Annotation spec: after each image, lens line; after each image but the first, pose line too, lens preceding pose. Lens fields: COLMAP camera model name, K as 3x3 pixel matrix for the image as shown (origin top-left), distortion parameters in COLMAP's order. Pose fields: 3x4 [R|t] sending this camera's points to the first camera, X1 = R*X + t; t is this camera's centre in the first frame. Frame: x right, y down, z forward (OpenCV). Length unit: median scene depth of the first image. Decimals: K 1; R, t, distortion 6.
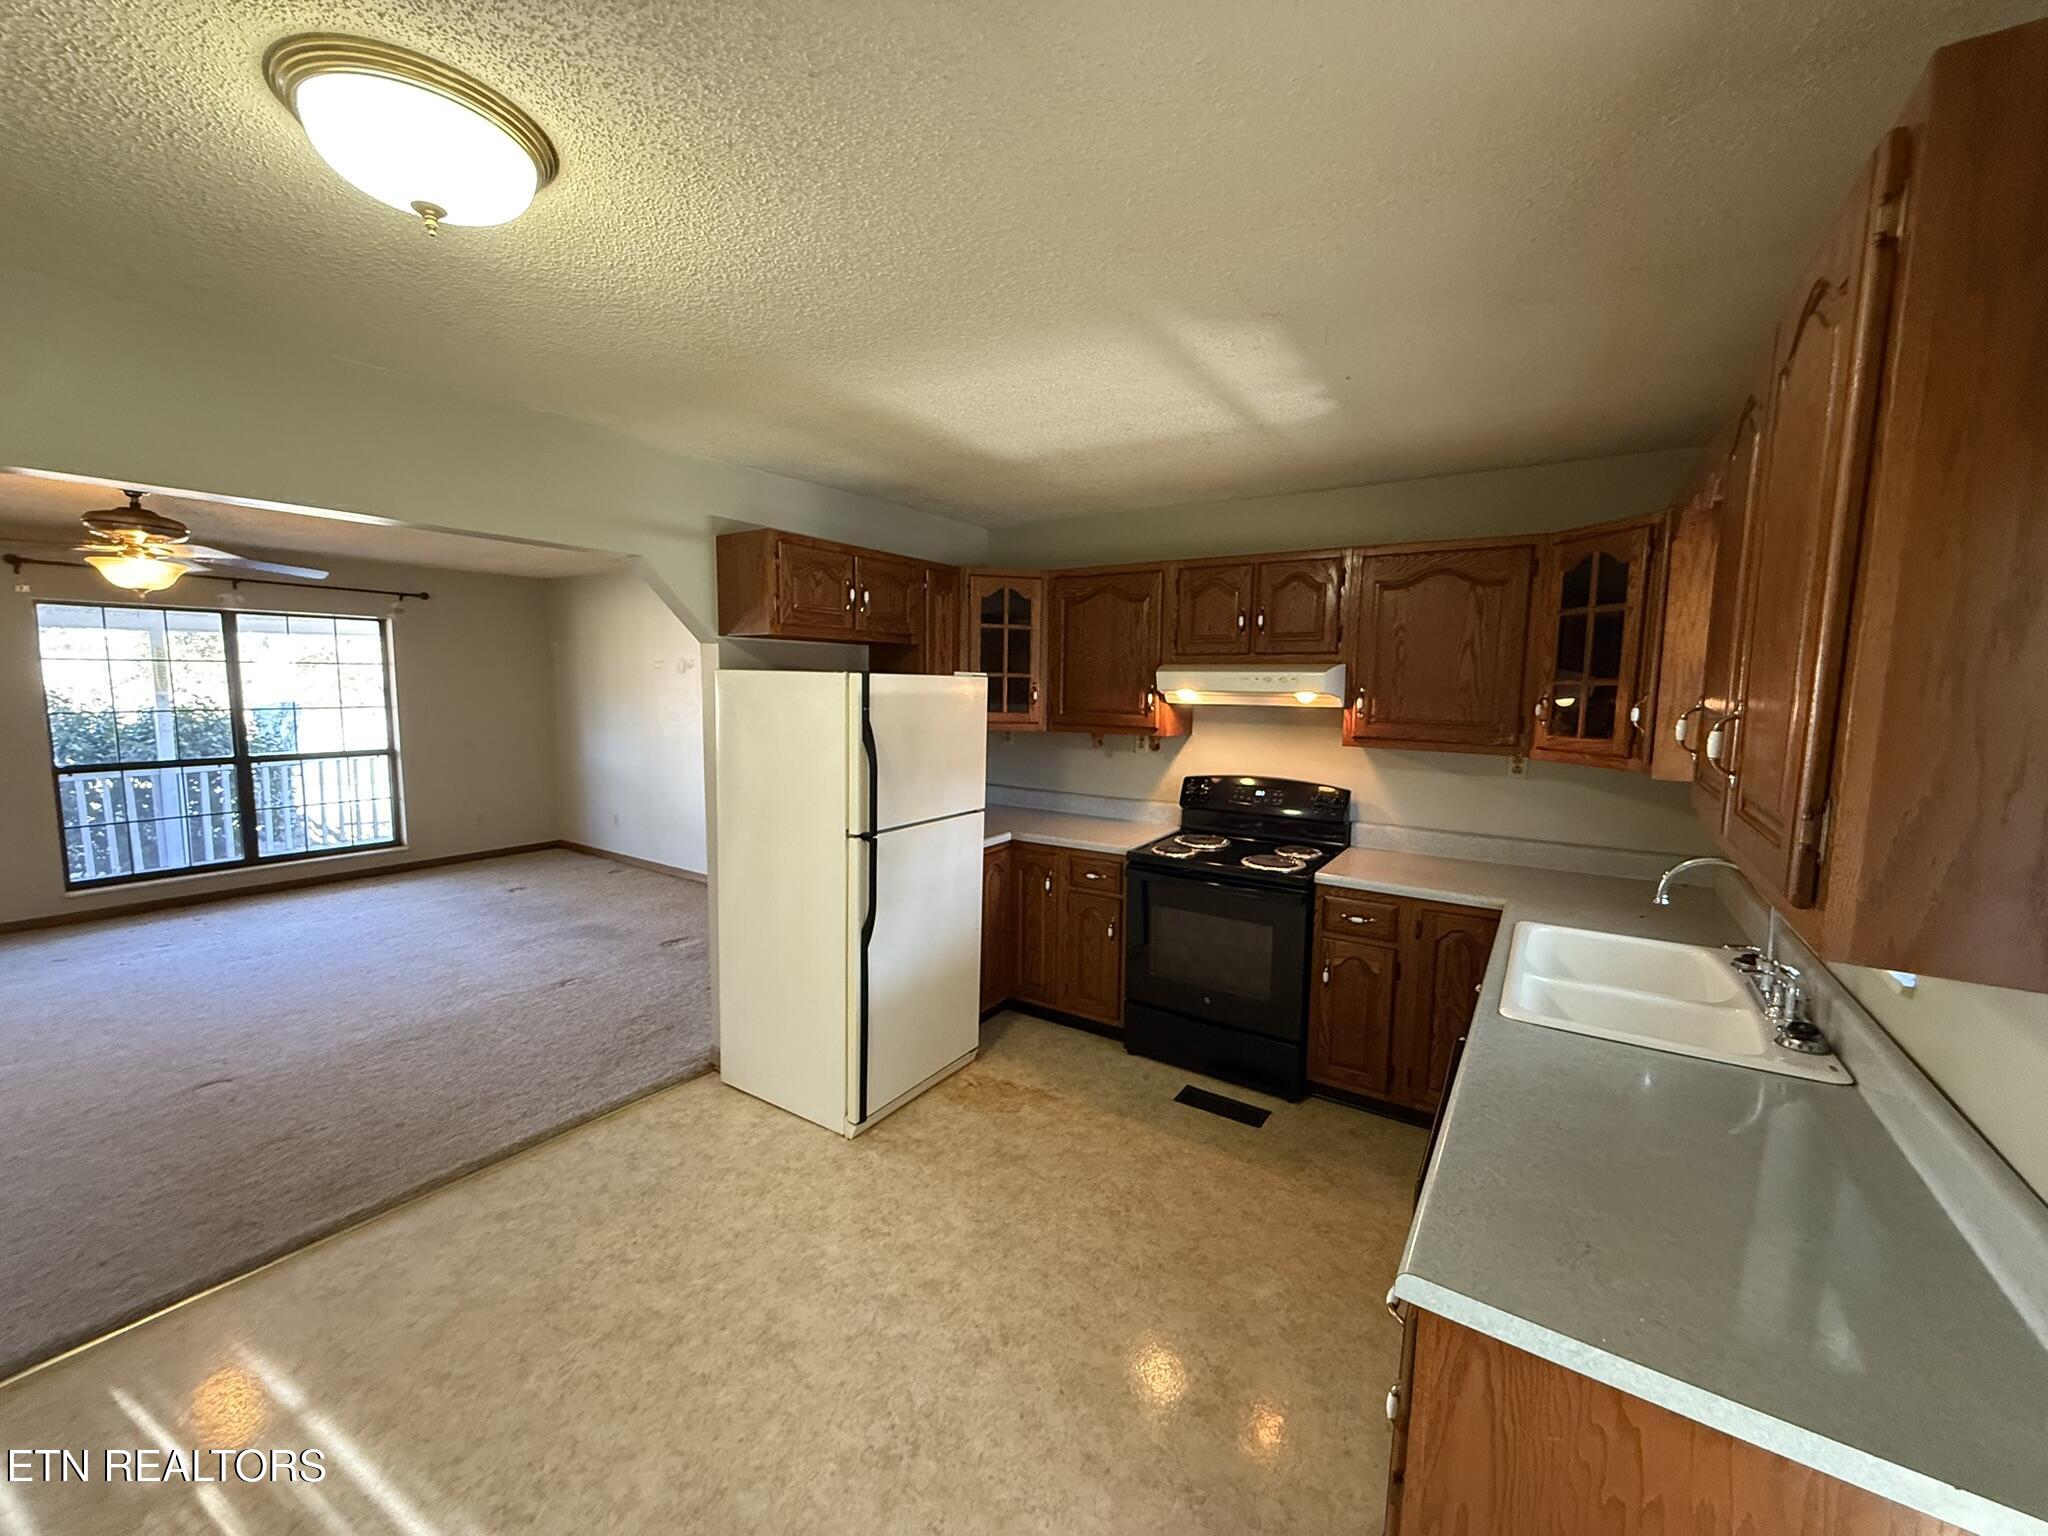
lens RADIAL K [[813.8, 0, 1012.6], [0, 813.8, 768.6], [0, 0, 1]] dist [-0.000504, -0.000023]
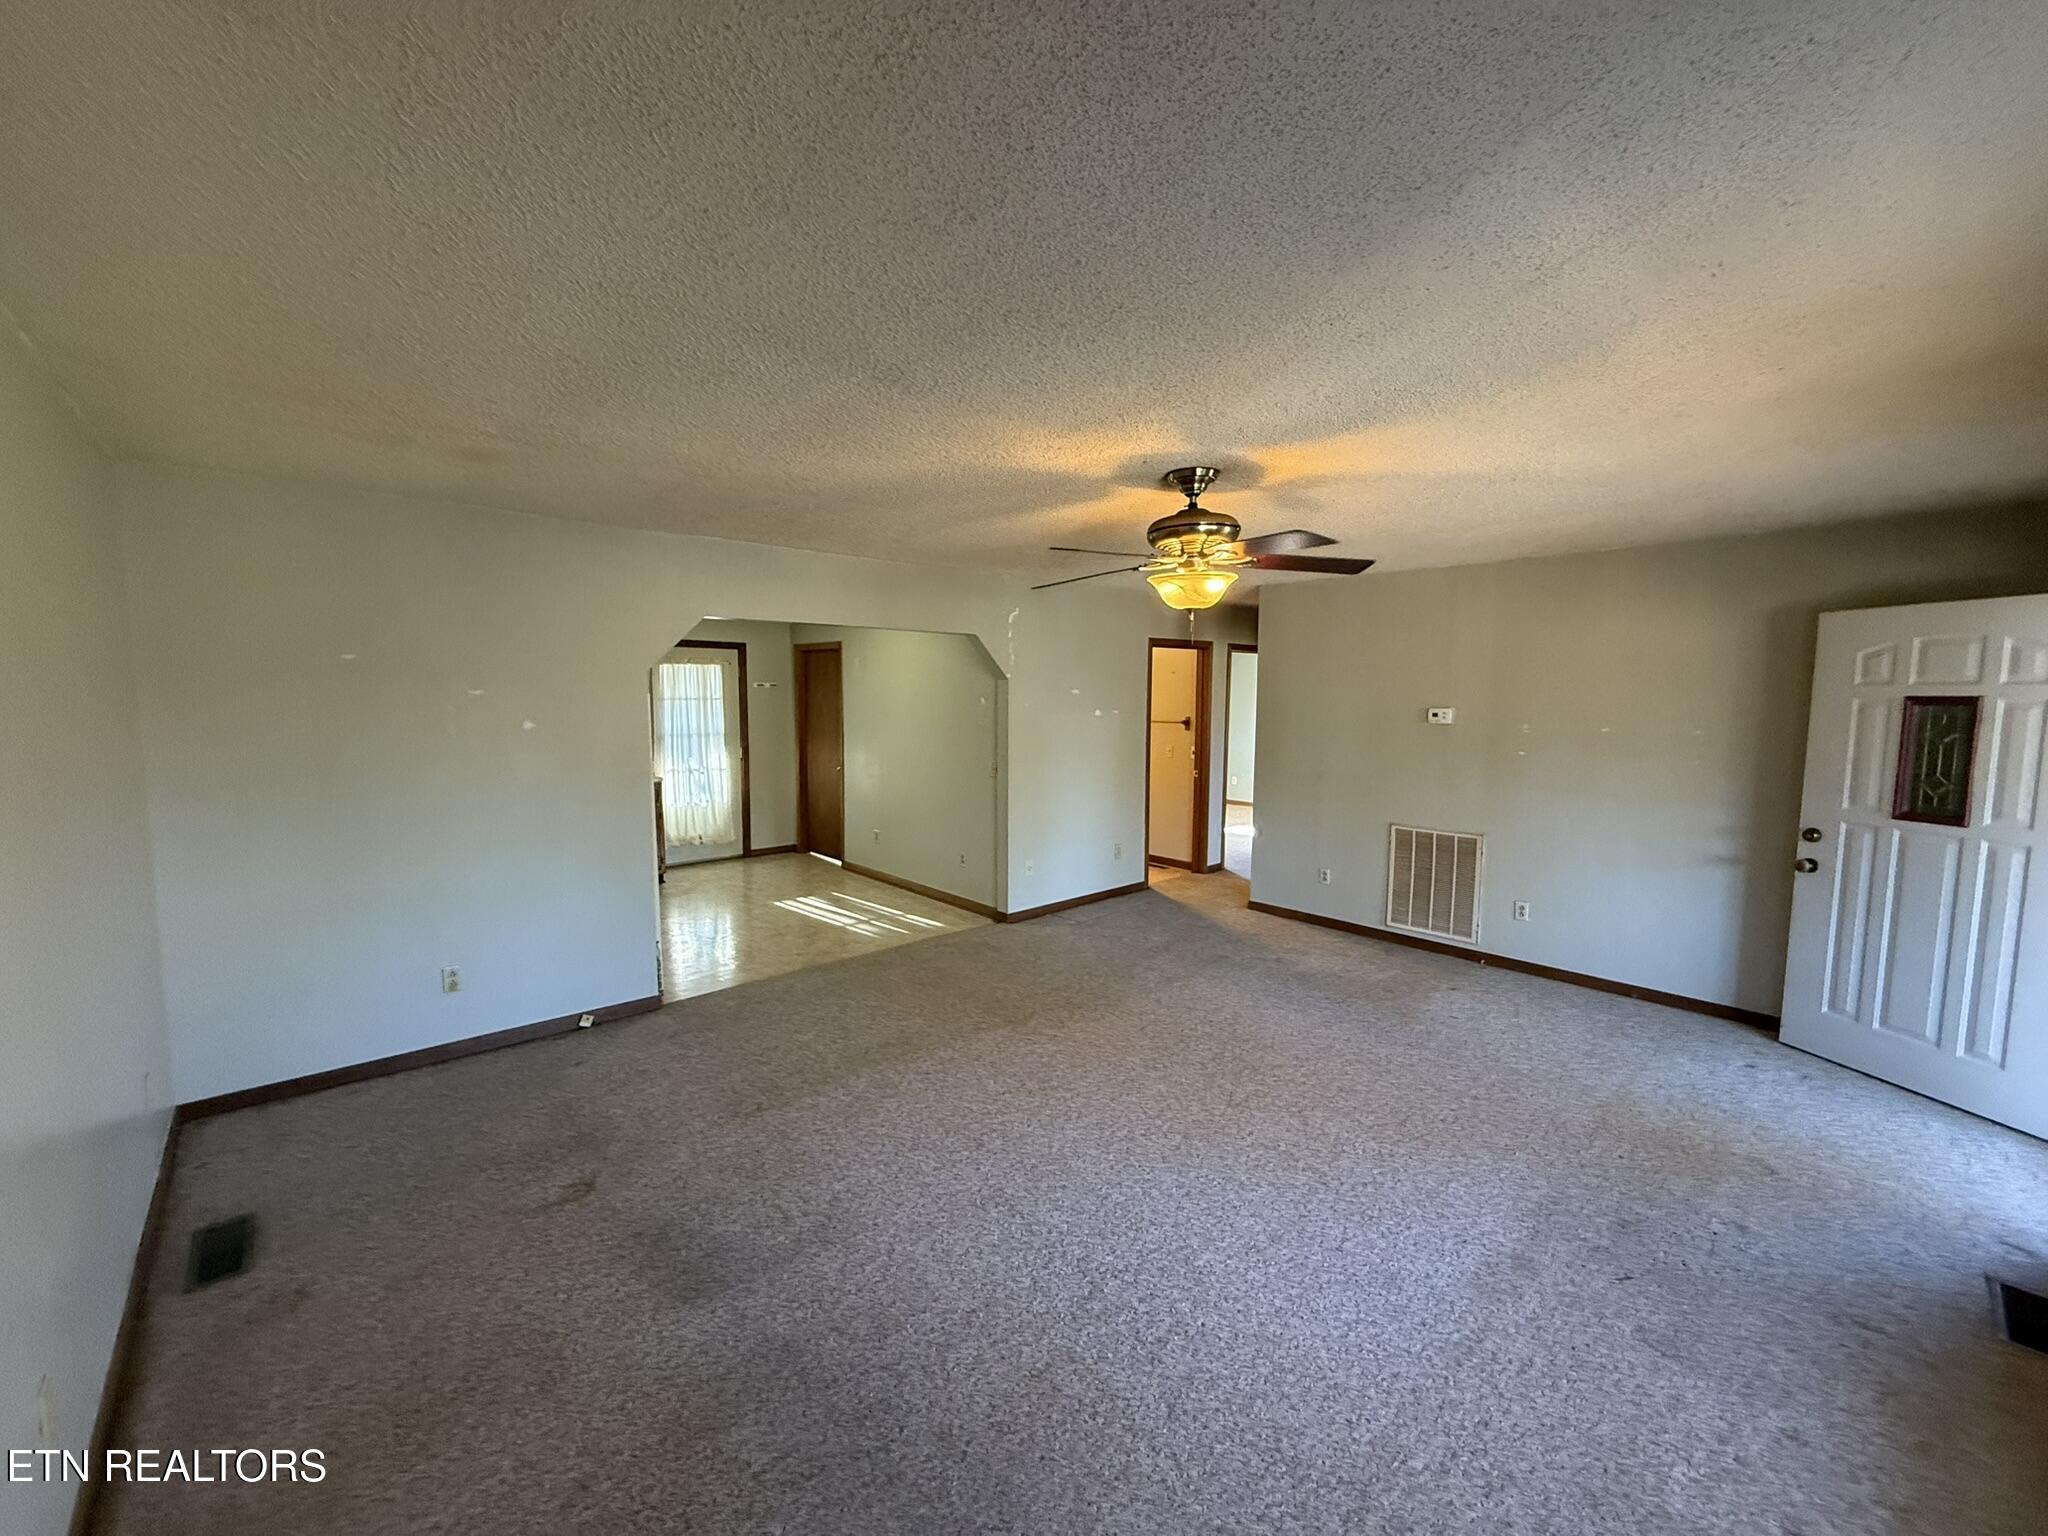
lens RADIAL K [[813.8, 0, 1005.9], [0, 813.8, 770.2], [0, 0, 1]] dist [-0.000504, -0.000023]
pose [[-0.968628, -0.045407, 0.244332, -1.486633], [0.006333, 0.978337, 0.206923, -0.315947], [-0.248435, 0.201979, -0.947357, 2.510832]]
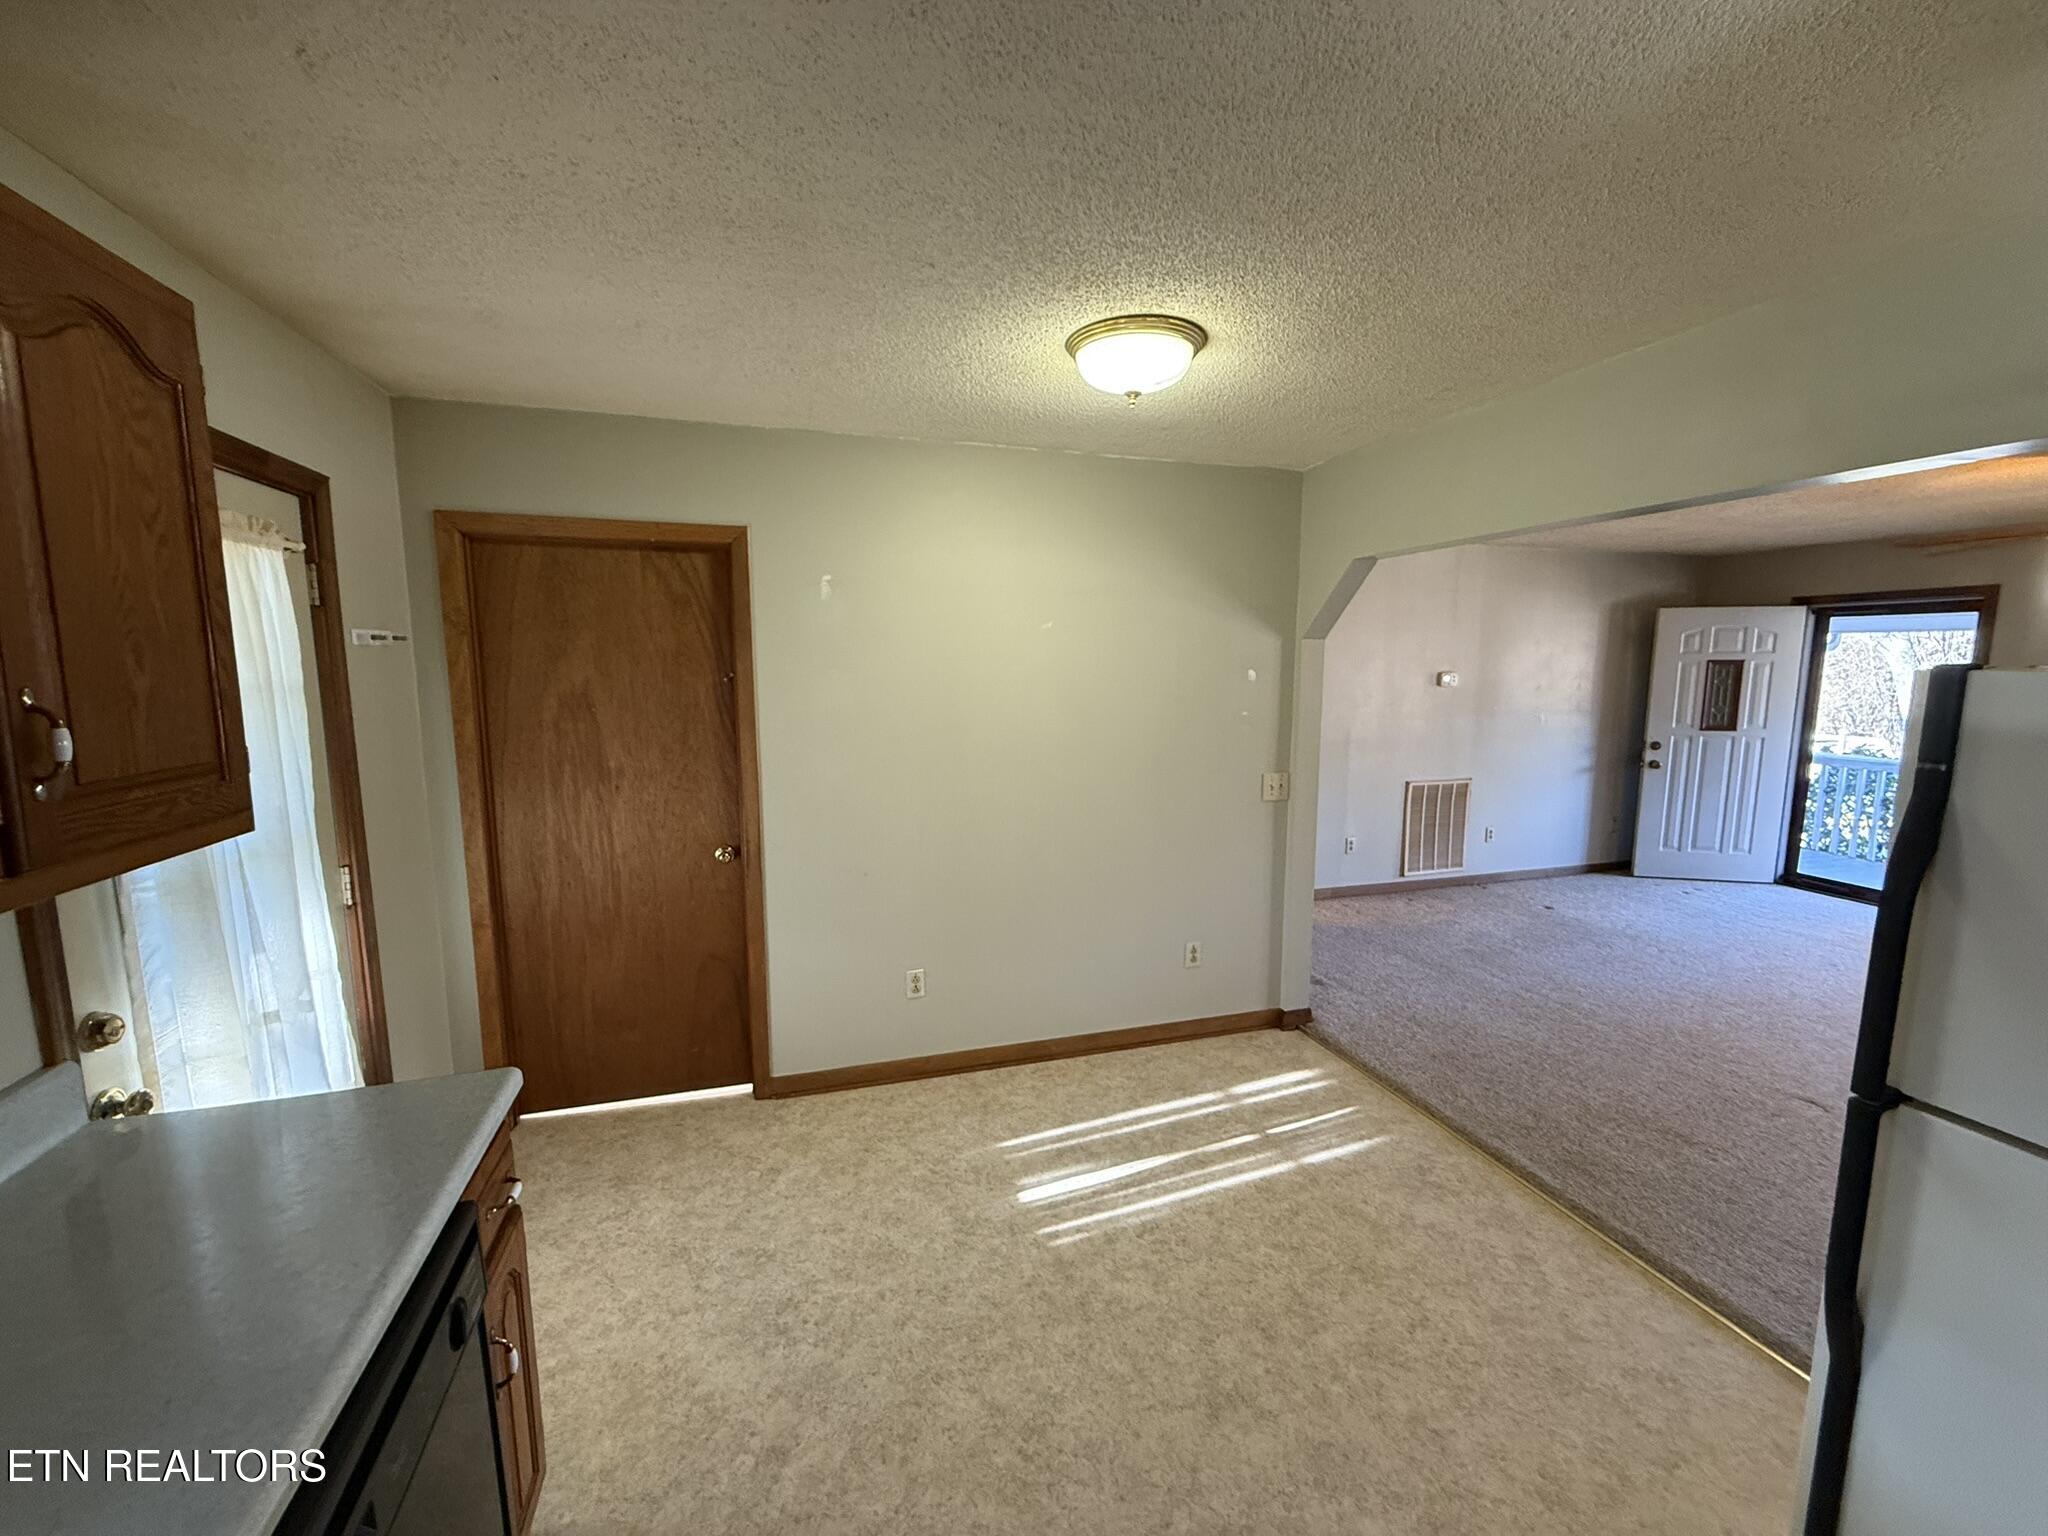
lens RADIAL K [[813.8, 0, 1011.2], [0, 813.8, 770.7], [0, 0, 1]] dist [-0.000504, -0.000023]
pose [[-0.630692, 0.085508, -0.771308, 0.369388], [-0.096949, 0.977443, 0.187635, -0.098501], [0.769954, 0.193118, -0.608175, 0.912534]]
